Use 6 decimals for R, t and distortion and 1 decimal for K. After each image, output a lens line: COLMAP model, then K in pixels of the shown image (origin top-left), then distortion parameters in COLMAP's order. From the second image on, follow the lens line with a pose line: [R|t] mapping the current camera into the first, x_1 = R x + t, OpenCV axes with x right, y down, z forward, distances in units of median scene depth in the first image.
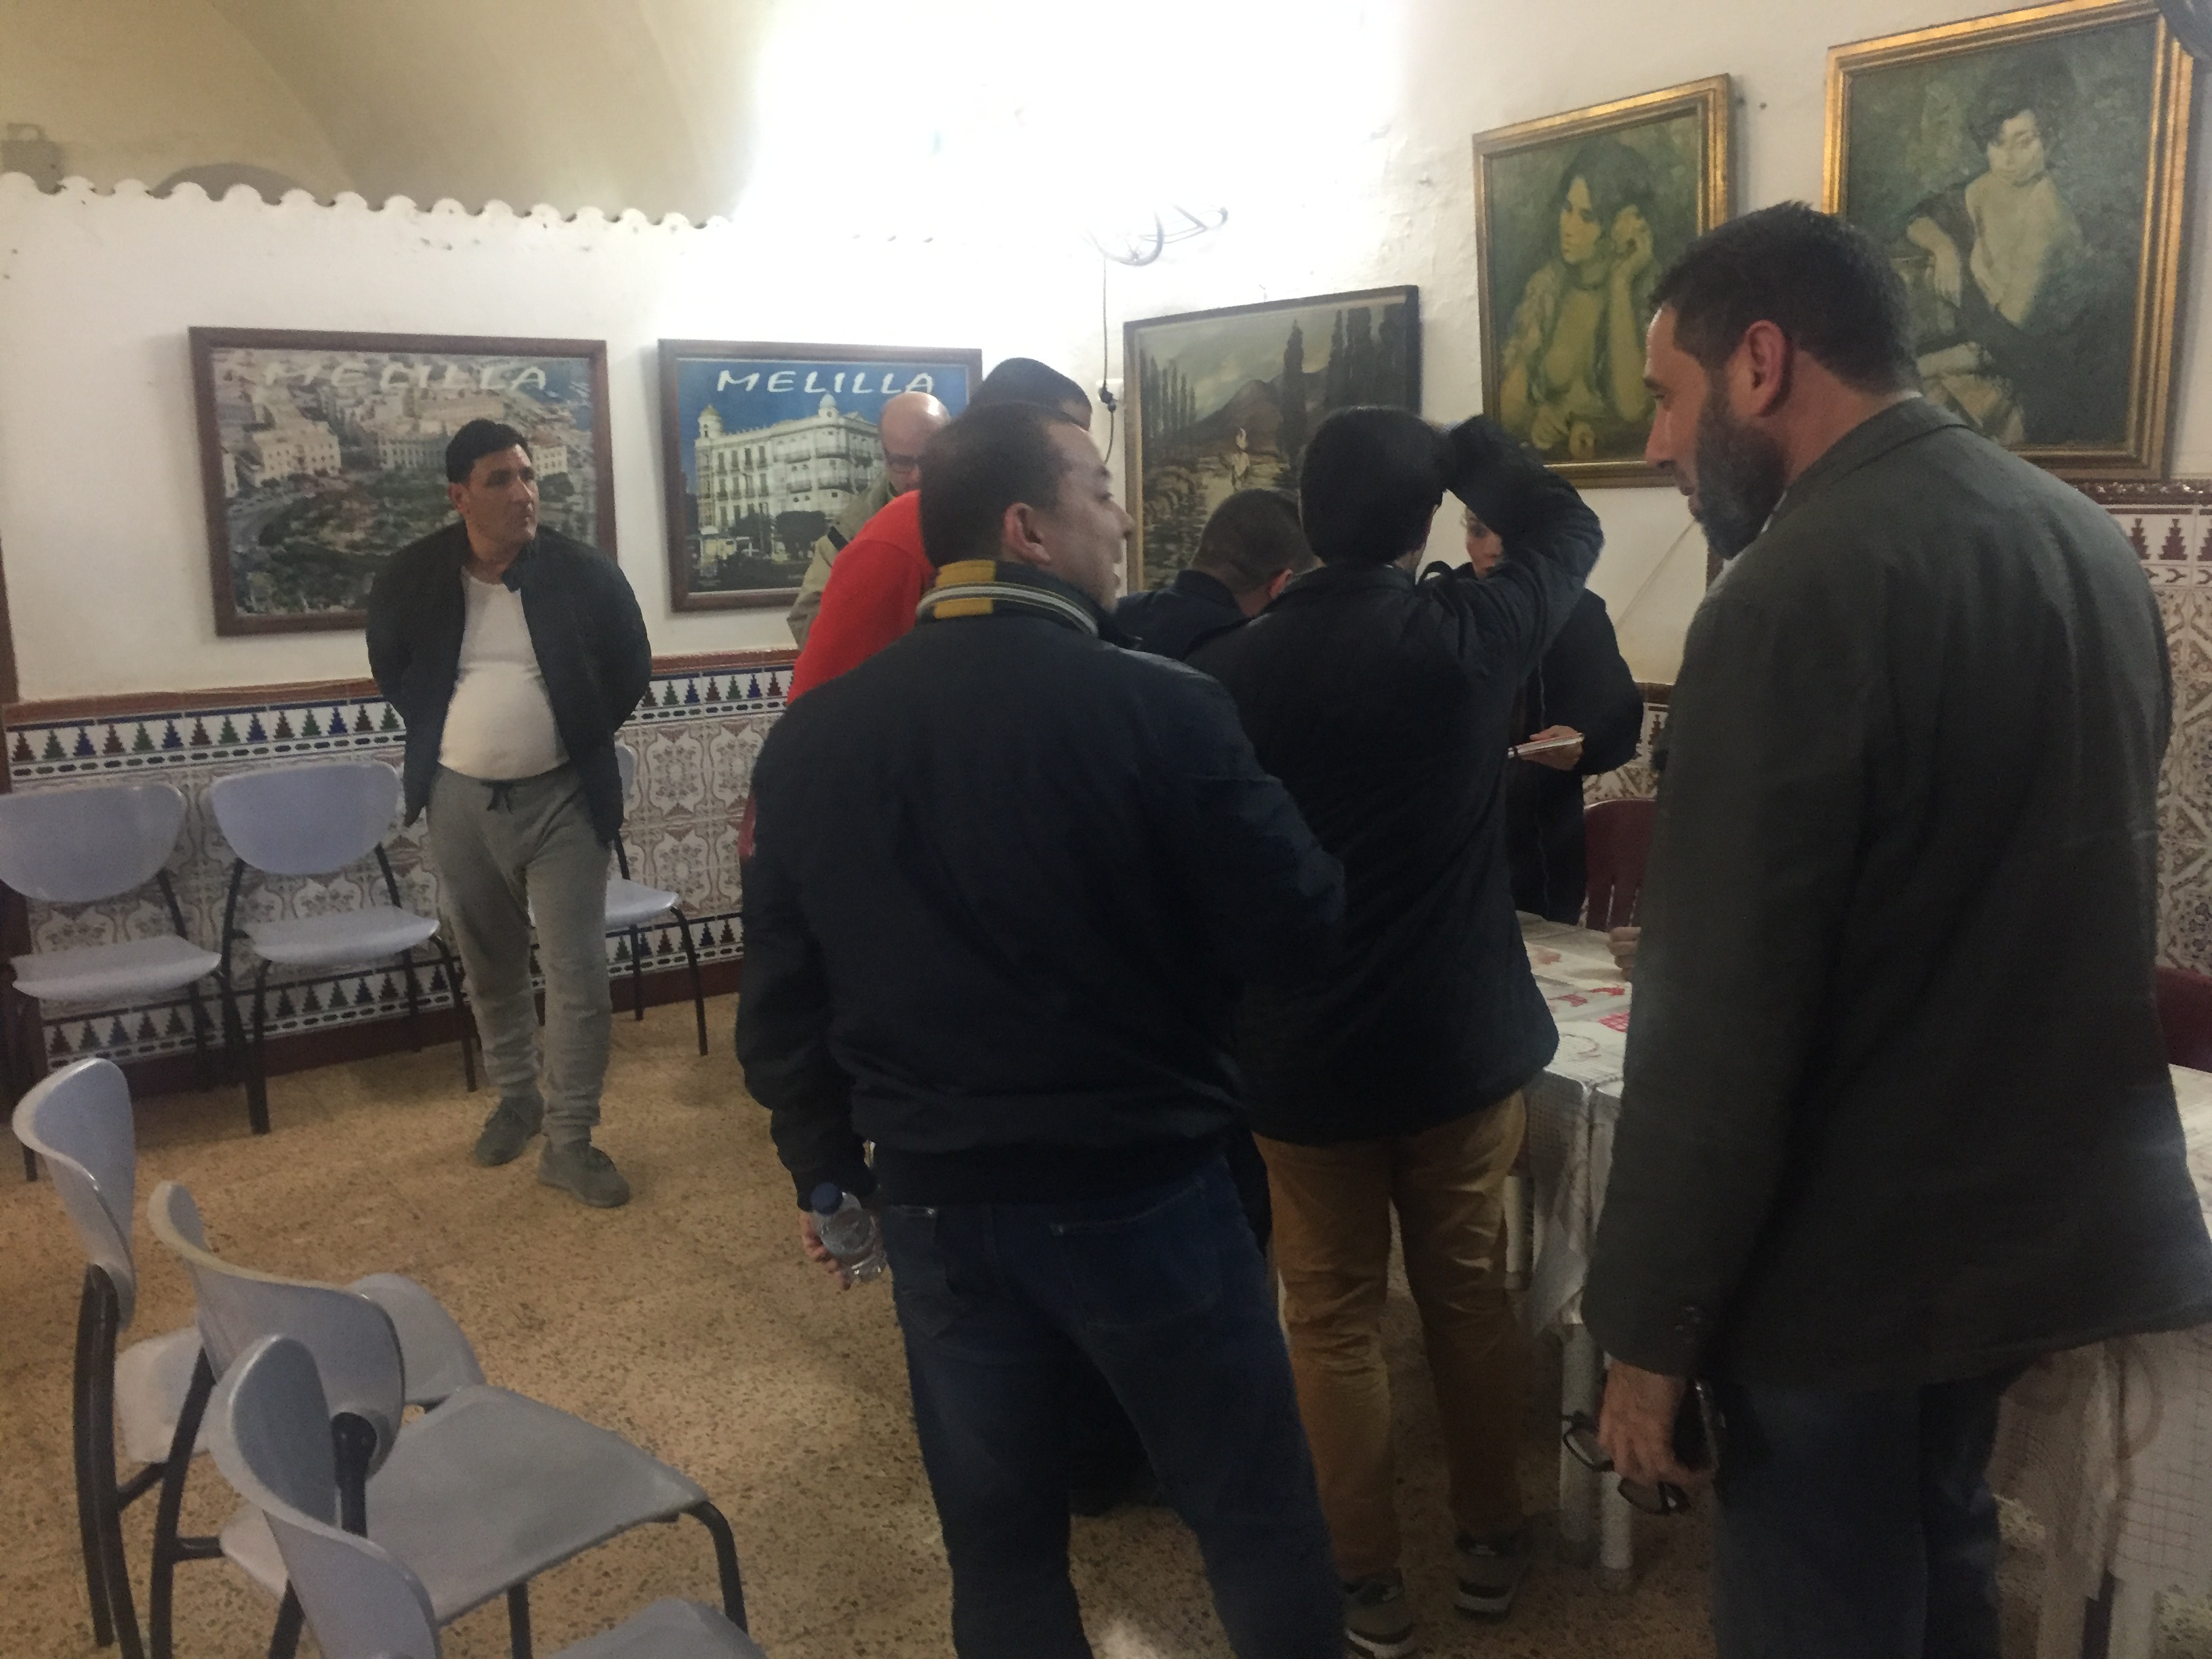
lens RADIAL K [[1859.5, 0, 1109.9], [0, 1859.5, 856.3], [0, 0, 1]] dist [0.068273, -0.115582]
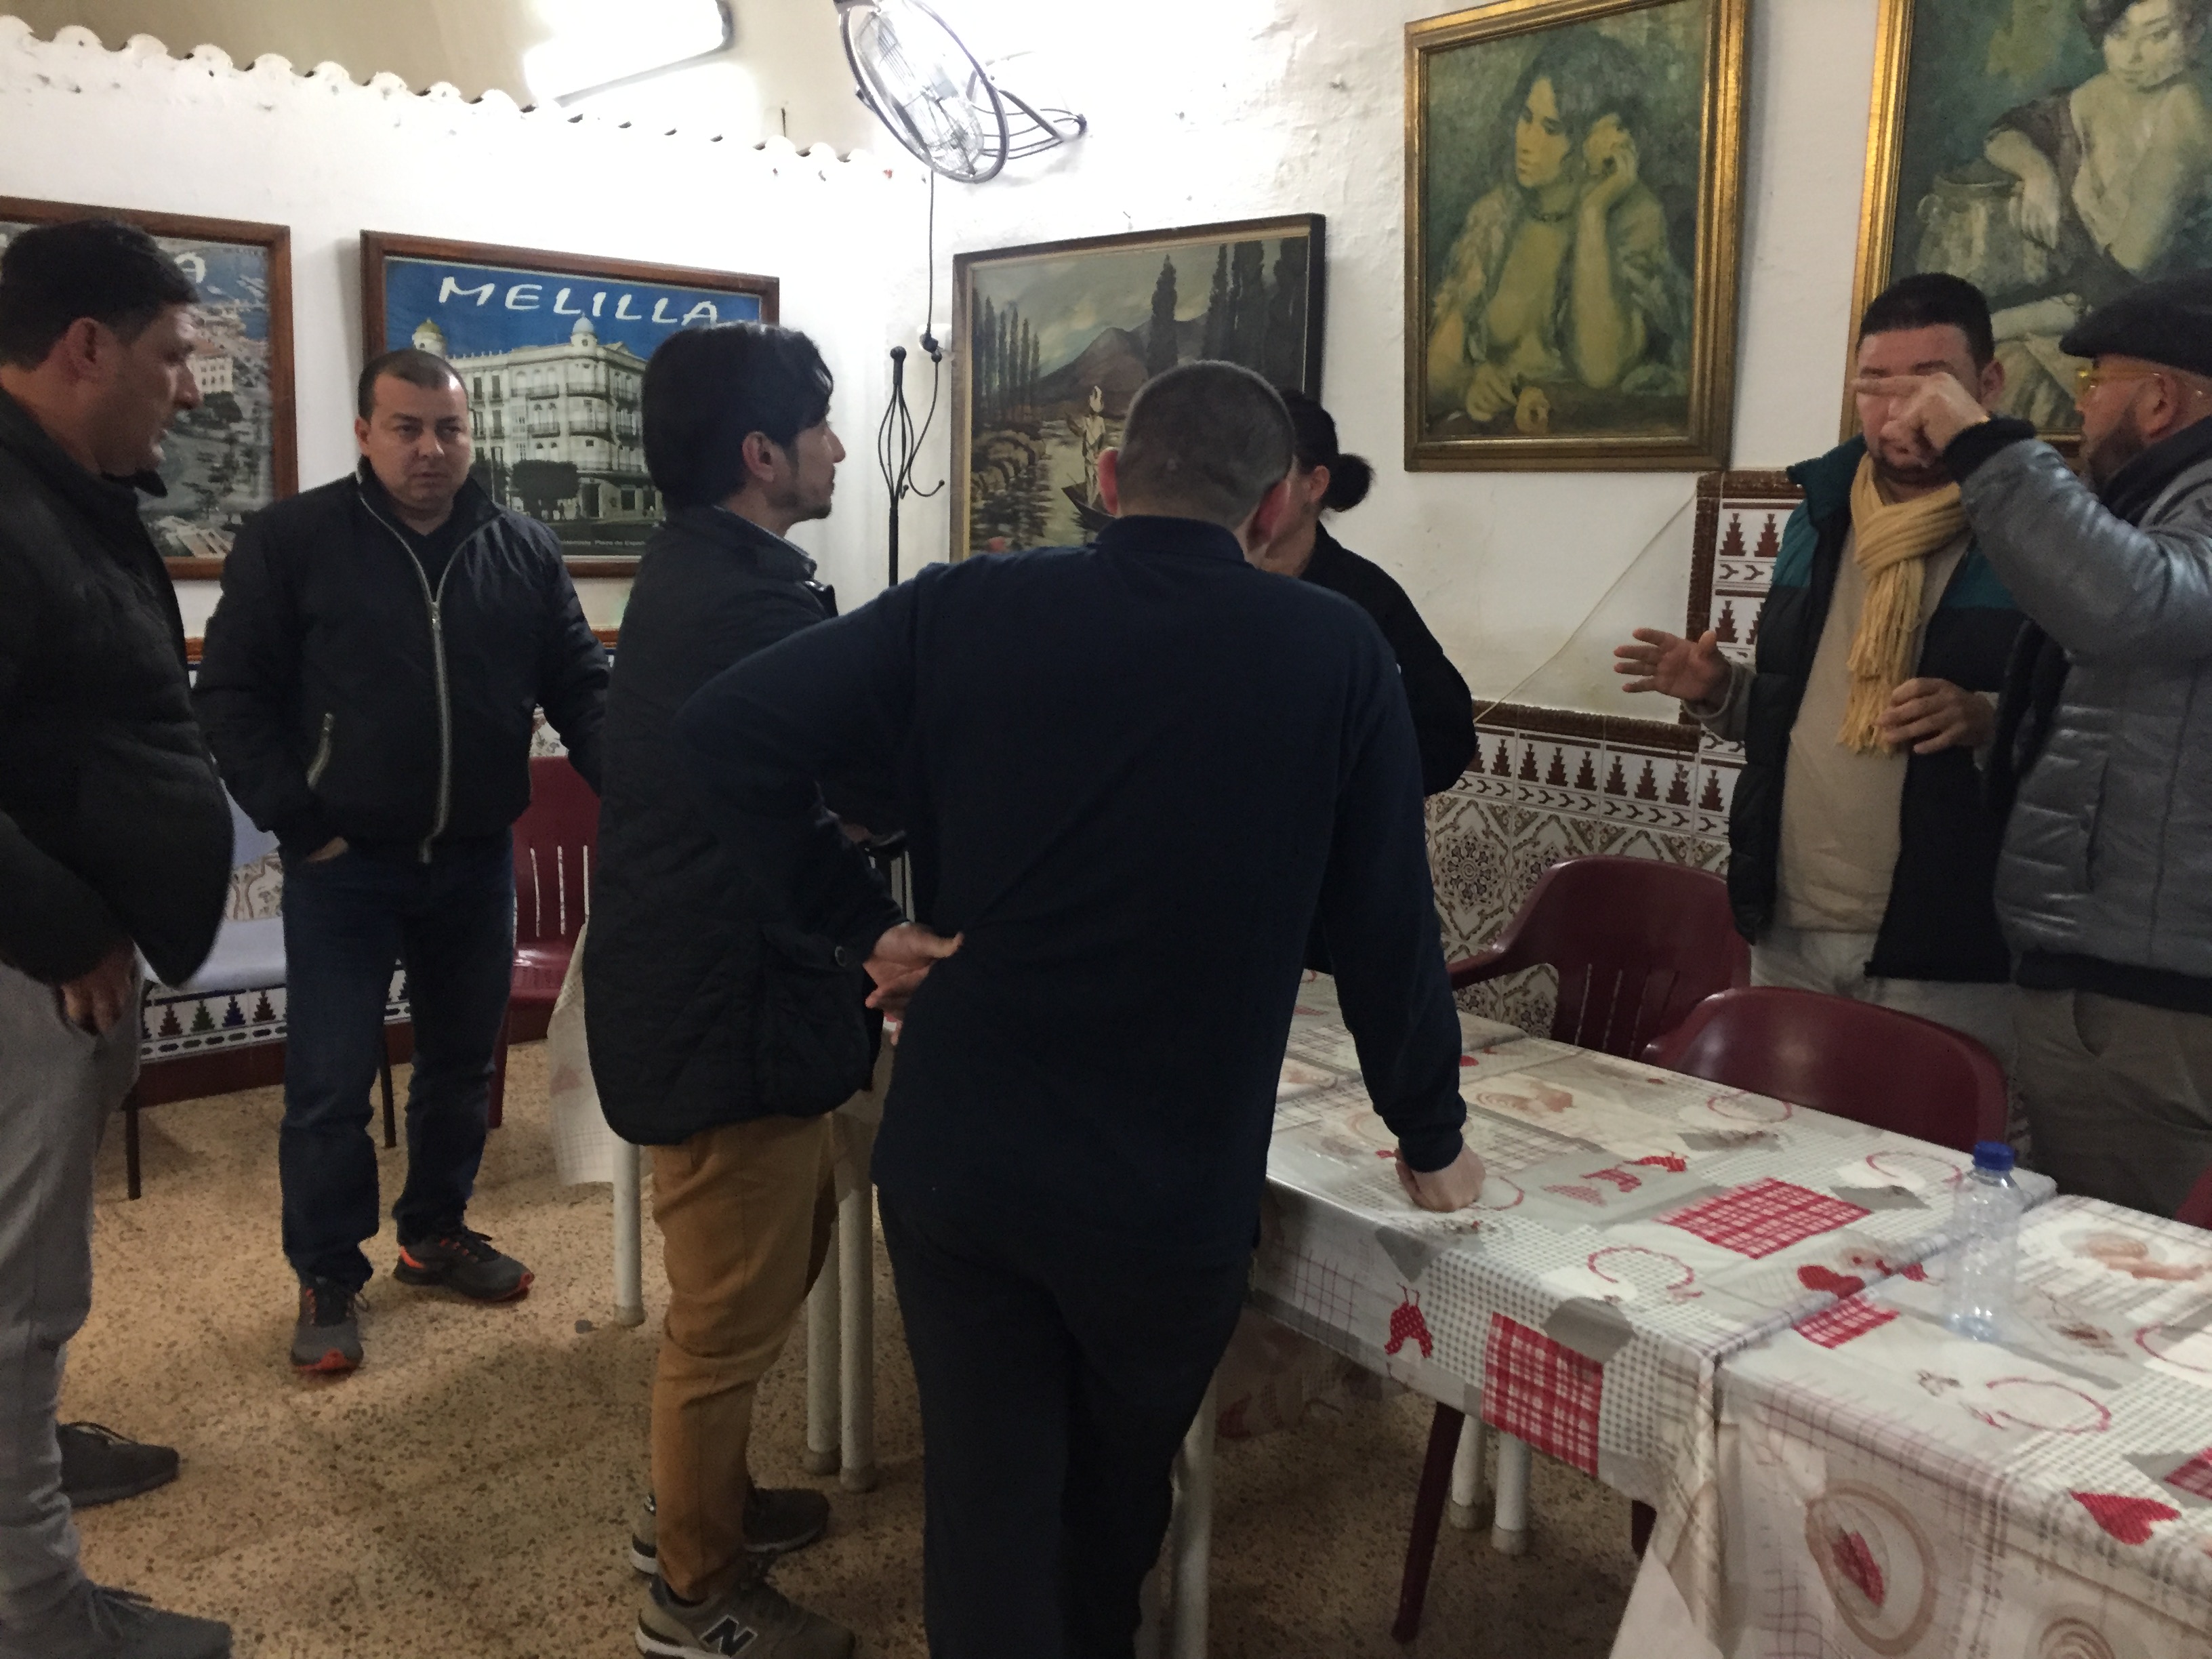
lens RADIAL K [[1859.5, 0, 1118.4], [0, 1859.5, 857.1], [0, 0, 1]] dist [0.068273, -0.115582]
pose [[0.992878, 0.027215, 0.115983, -0.010286], [-0.026841, 0.999628, -0.004784, -0.018864], [-0.116070, 0.001637, 0.993240, 0.190815]]
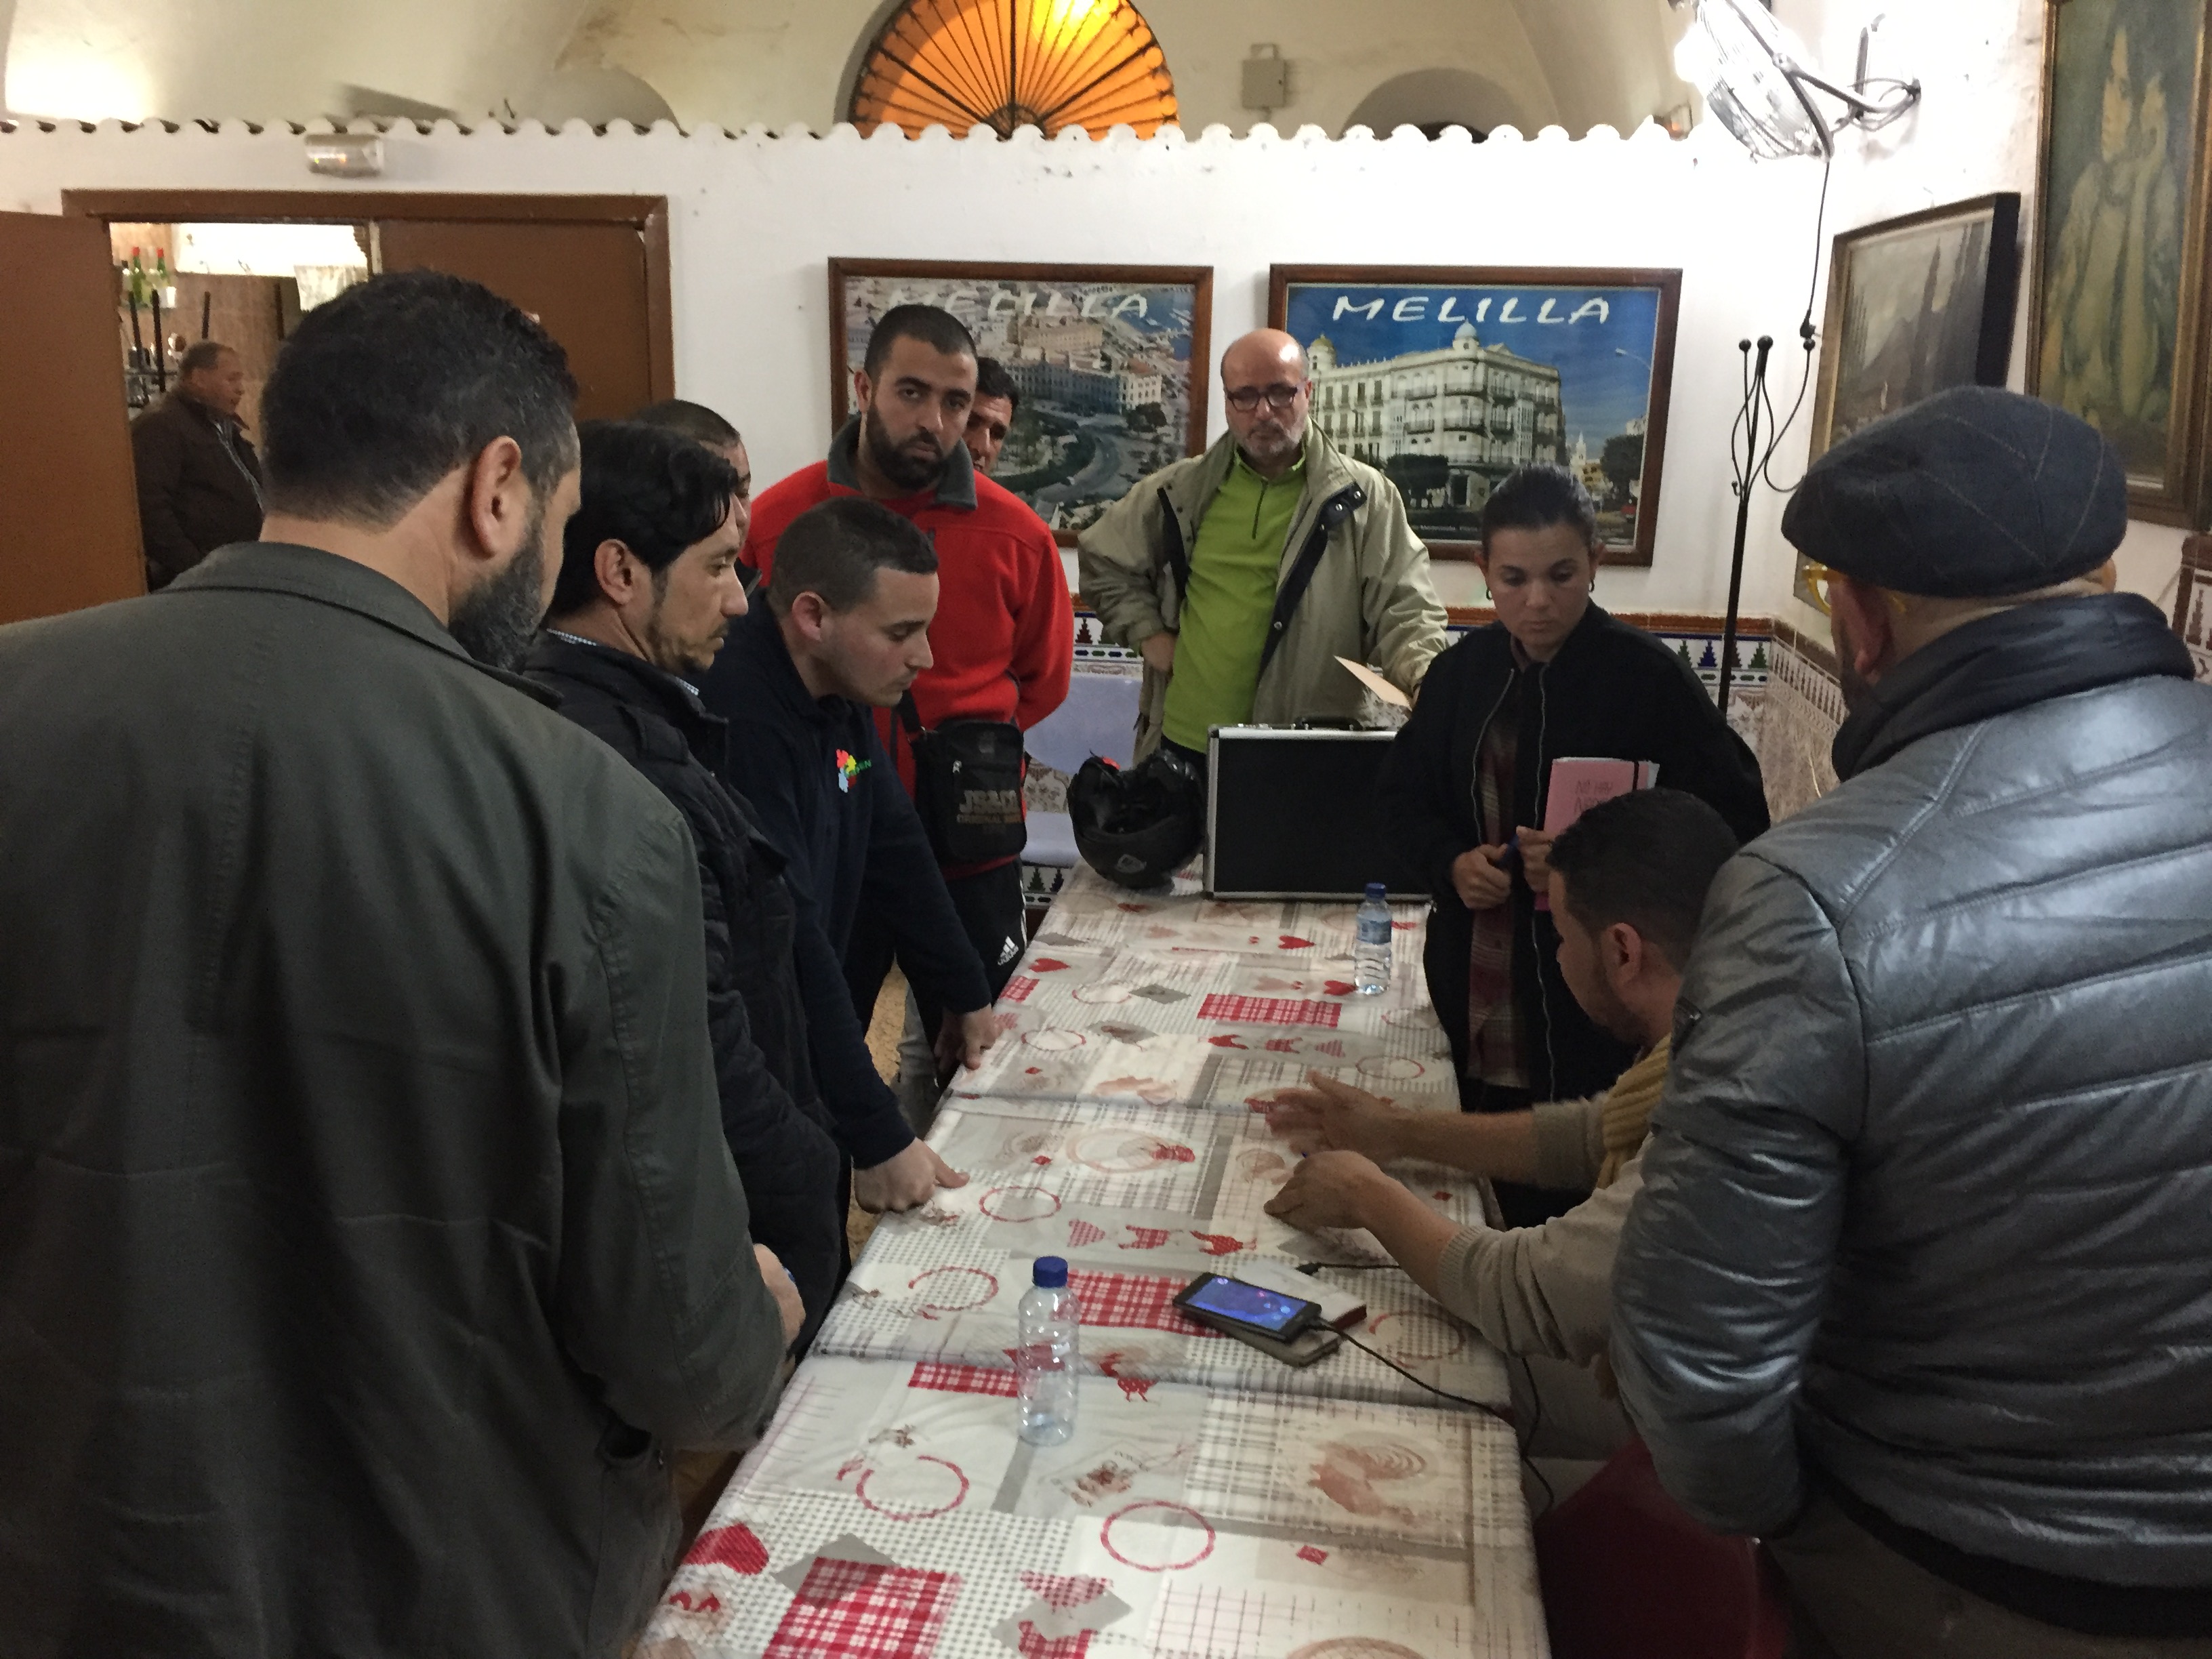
lens RADIAL K [[1859.5, 0, 1103.0], [0, 1859.5, 859.1], [0, 0, 1]] dist [0.068273, -0.115582]
pose [[0.746814, 0.204168, -0.632917, 0.374325], [-0.166697, 0.978795, 0.119048, -0.085461], [0.643802, 0.016598, 0.765012, 0.243236]]
